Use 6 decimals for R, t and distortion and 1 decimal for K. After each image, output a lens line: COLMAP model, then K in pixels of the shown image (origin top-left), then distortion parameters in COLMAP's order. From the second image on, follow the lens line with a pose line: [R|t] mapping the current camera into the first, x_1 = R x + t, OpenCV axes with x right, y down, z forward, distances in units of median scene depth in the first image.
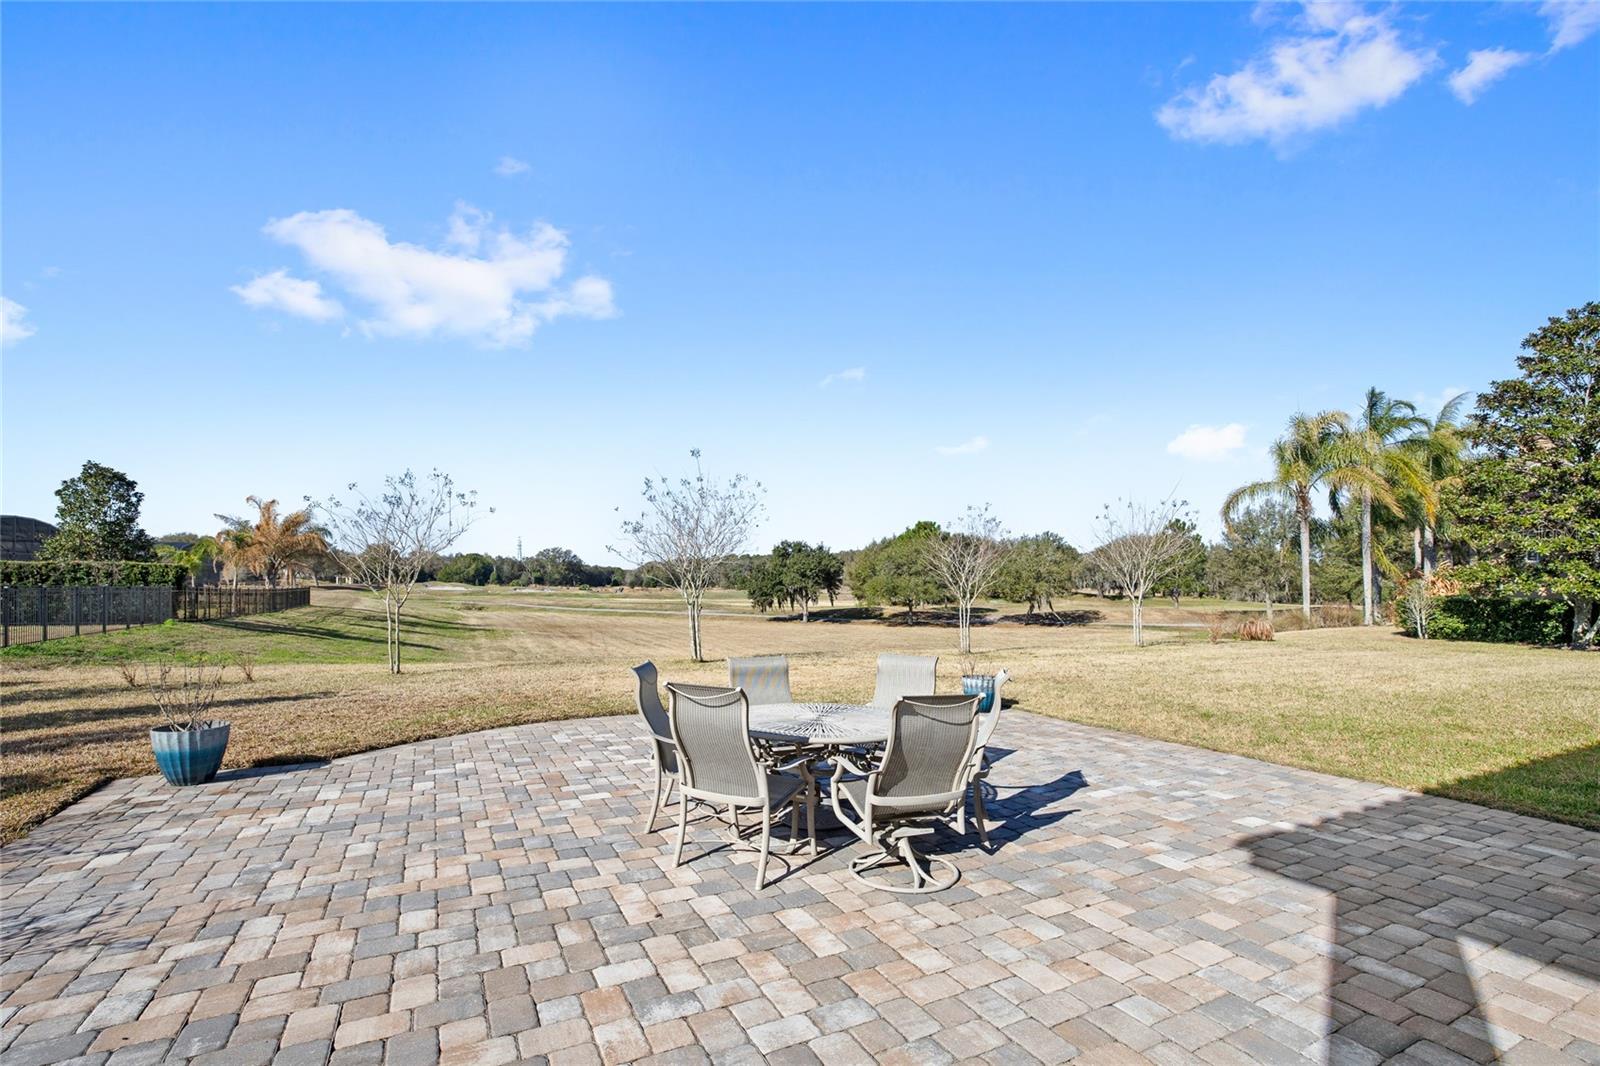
lens RADIAL K [[712.8, 0, 791.9], [0, 712.8, 561.9], [0, 0, 1]] dist [-0.028786, 0.000646]
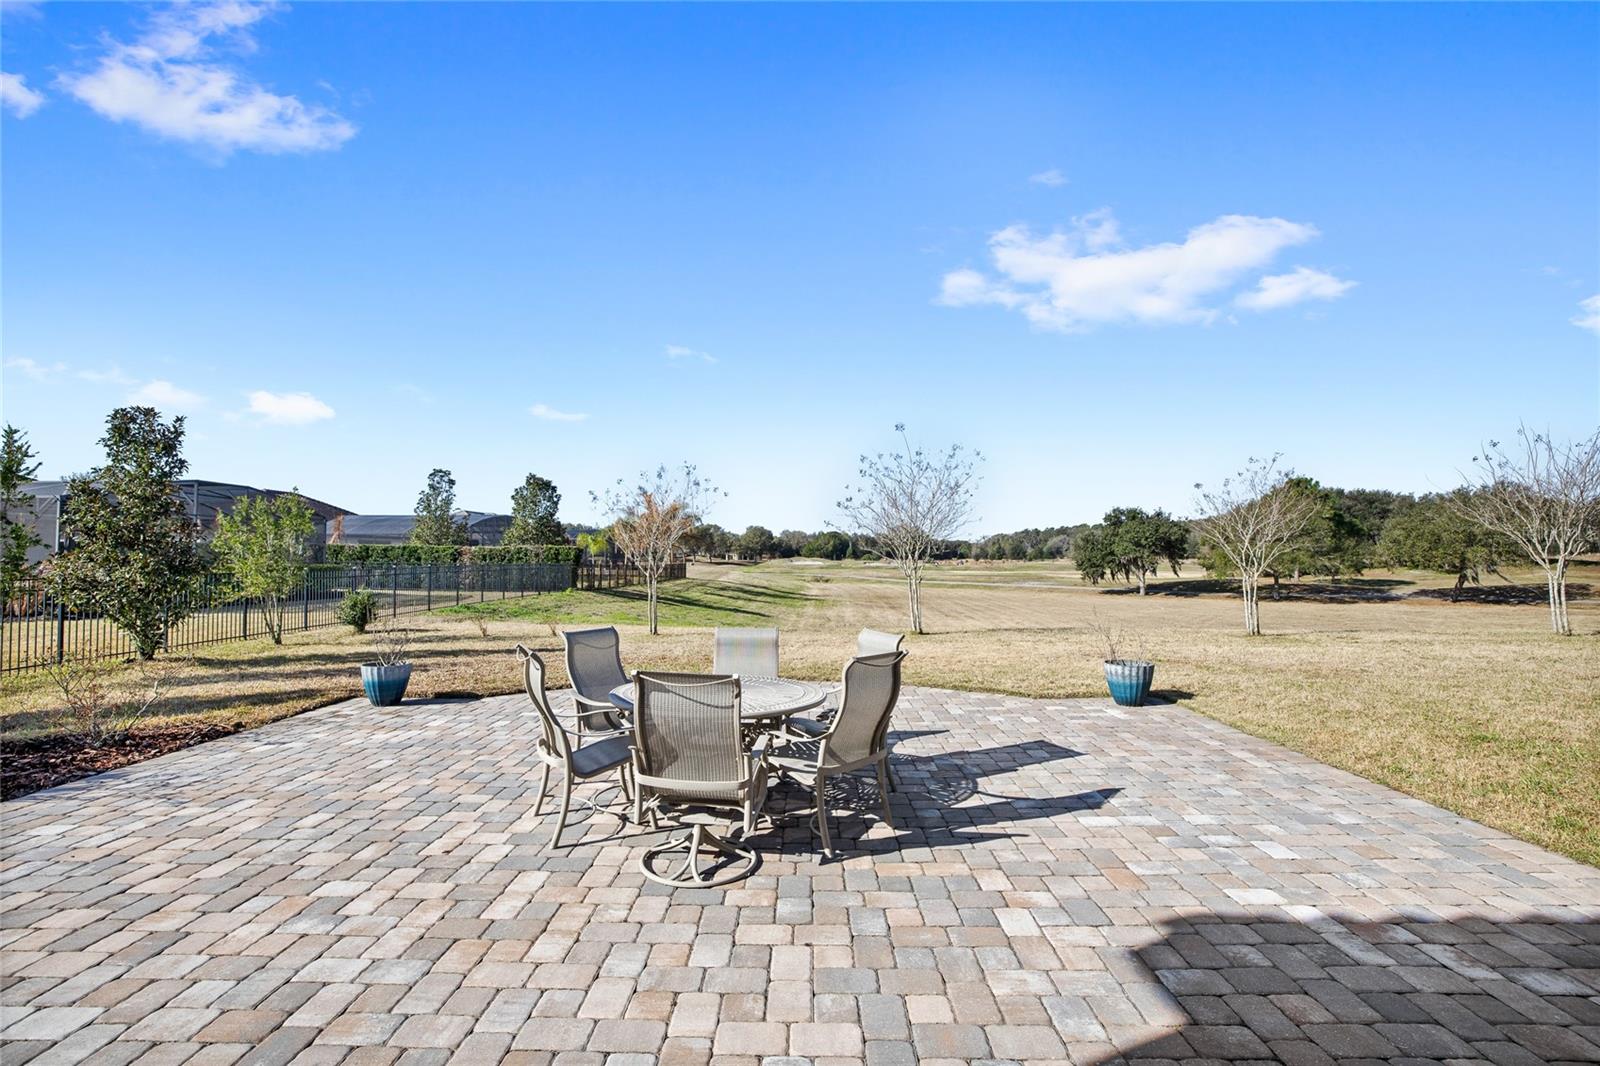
lens RADIAL K [[687.4, 0, 800.0], [0, 687.4, 533.0], [0, 0, 1]] dist [-0.028505, 0.000705]
pose [[0.884115, -0.029122, -0.466362, 0.100874], [0.027487, 0.999569, -0.010309, 0.002297], [0.466461, -0.003705, 0.884534, 0.037799]]
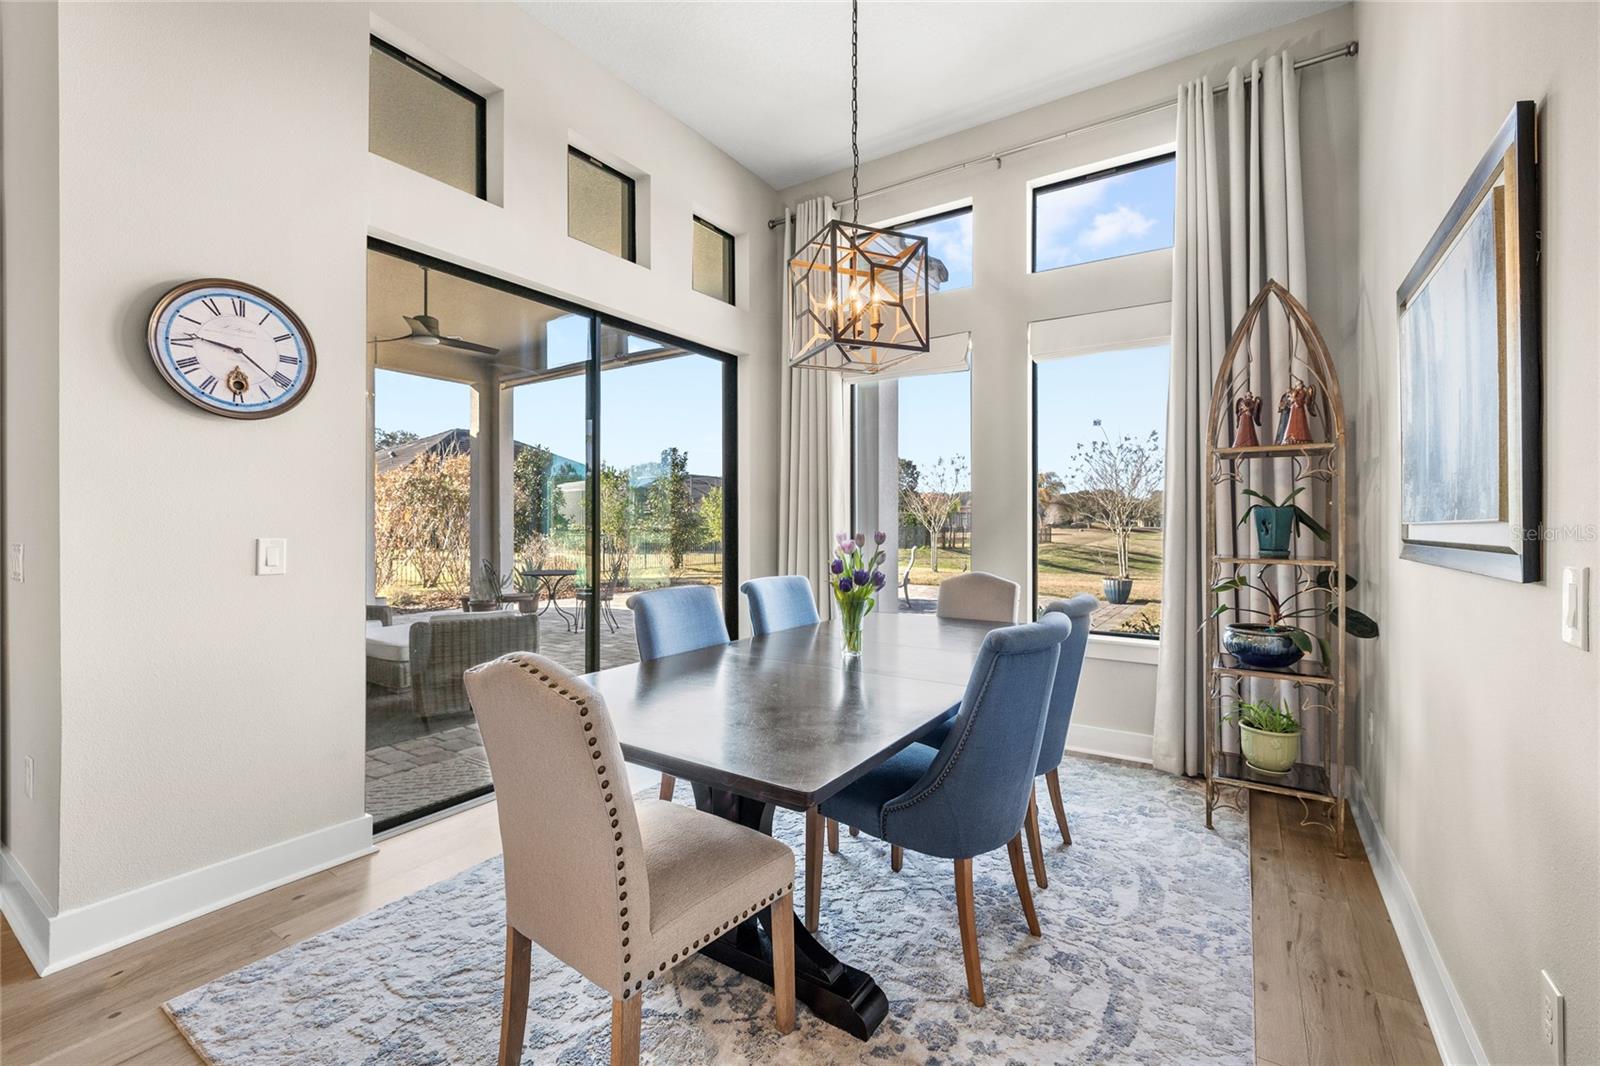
lens RADIAL K [[687.4, 0, 800.0], [0, 687.4, 533.0], [0, 0, 1]] dist [-0.028505, 0.000705]
pose [[0.486362, 0.001874, -0.873755, 0.385261], [0.032612, 0.999262, 0.020296, 0.006490], [0.873149, -0.038366, 0.485942, -0.068678]]
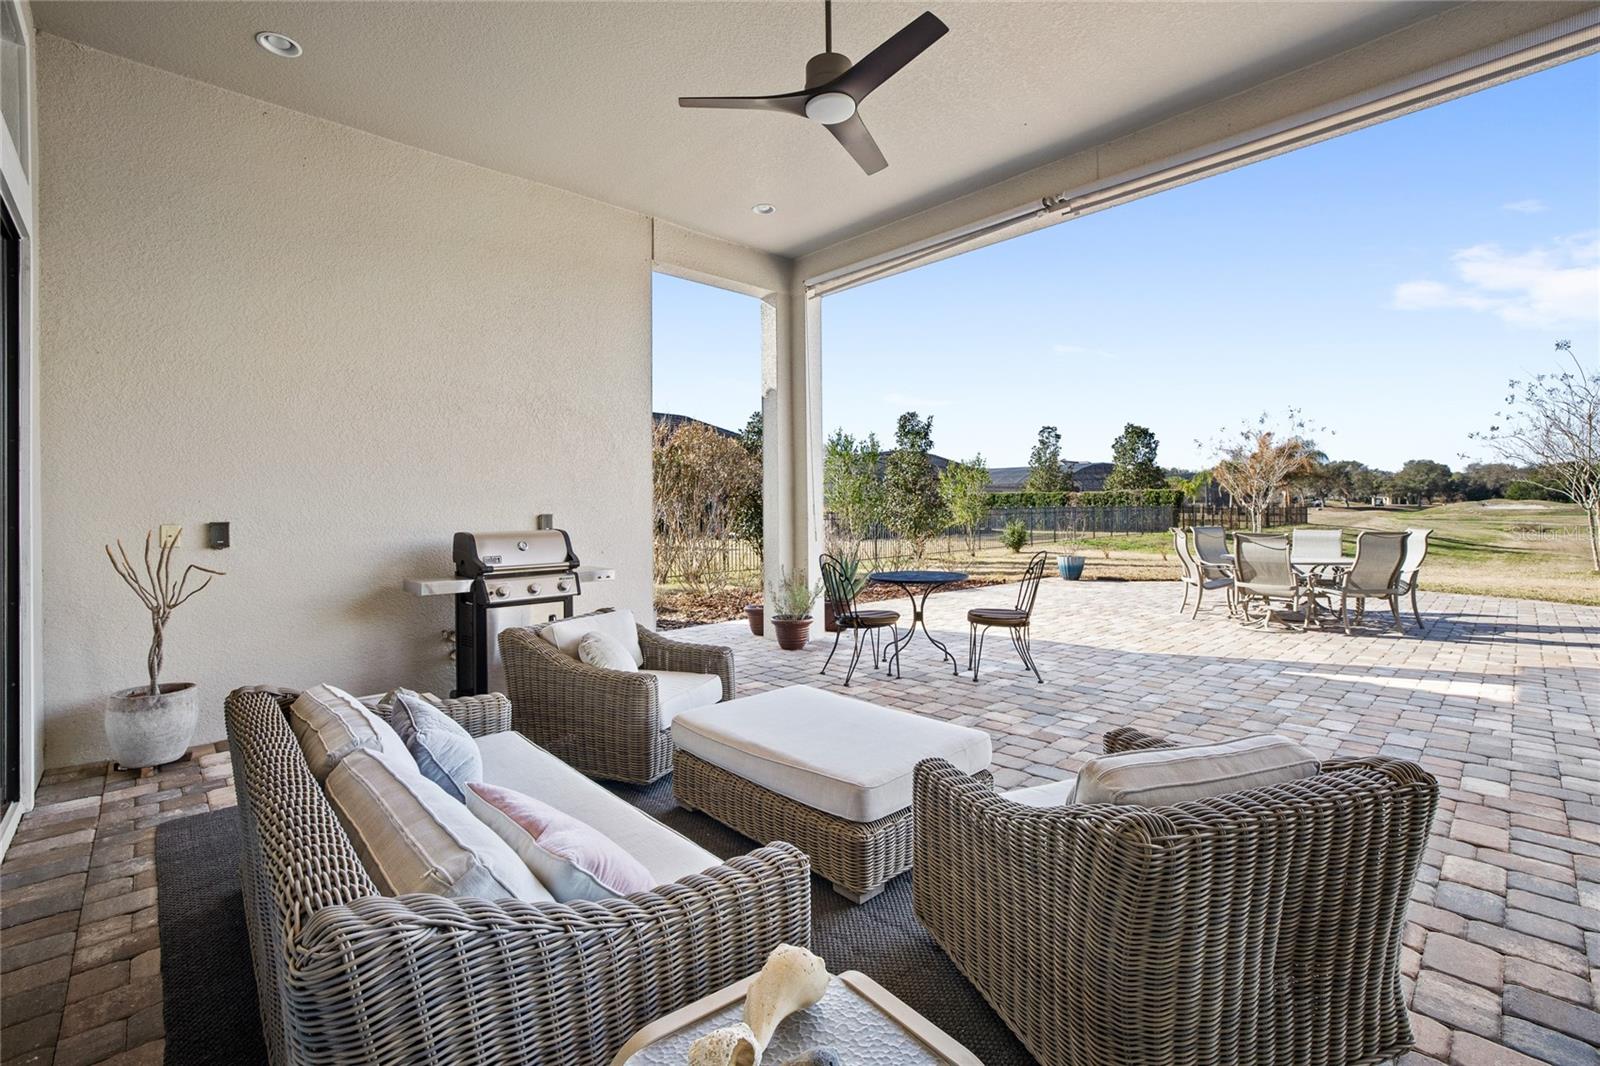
lens RADIAL K [[710.3, 0, 820.7], [0, 710.3, 506.0], [0, 0, 1]] dist [-0.001005, 0.000093]
pose [[0.306520, -0.018329, -0.951688, 0.232060], [0.046986, 0.998887, -0.004105, 0.007432], [0.950704, -0.043457, 0.307040, -0.105148]]
